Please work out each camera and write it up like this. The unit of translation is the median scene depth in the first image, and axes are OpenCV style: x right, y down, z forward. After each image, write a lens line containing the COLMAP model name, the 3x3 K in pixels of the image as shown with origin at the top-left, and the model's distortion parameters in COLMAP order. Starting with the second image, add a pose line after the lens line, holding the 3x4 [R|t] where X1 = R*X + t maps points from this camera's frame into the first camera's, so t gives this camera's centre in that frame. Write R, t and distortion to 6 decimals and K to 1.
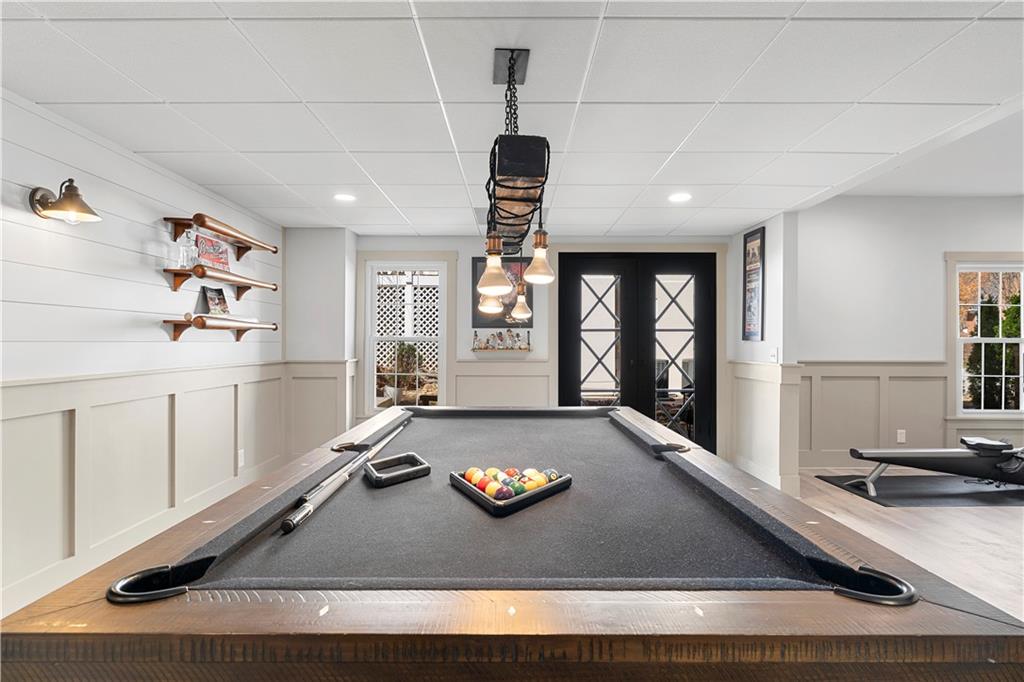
lens RADIAL K [[531.8, 0, 511.6], [0, 531.8, 345.0], [0, 0, 1]] dist [-0.001684, -0.000468]
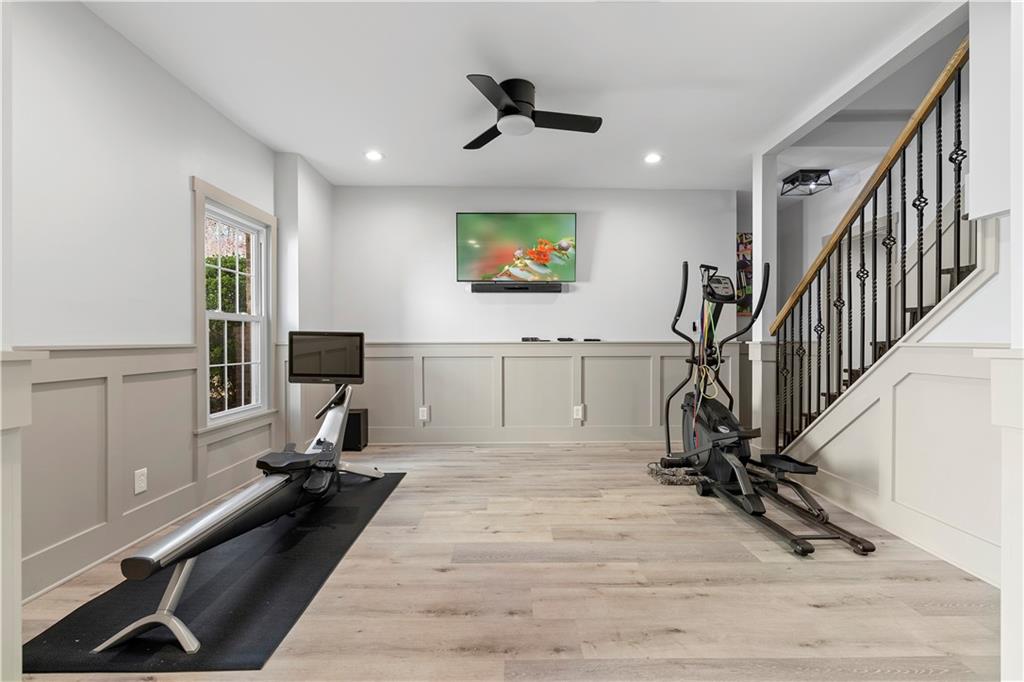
lens RADIAL K [[464.4, 0, 516.8], [0, 464.4, 343.5], [0, 0, 1]] dist [-0.007110, 0.006252]
pose [[-0.010772, -0.008557, 0.999905, 0.241380], [-0.008381, 0.999929, 0.008467, 0.020078], [-0.999907, -0.008289, -0.010843, 0.606655]]
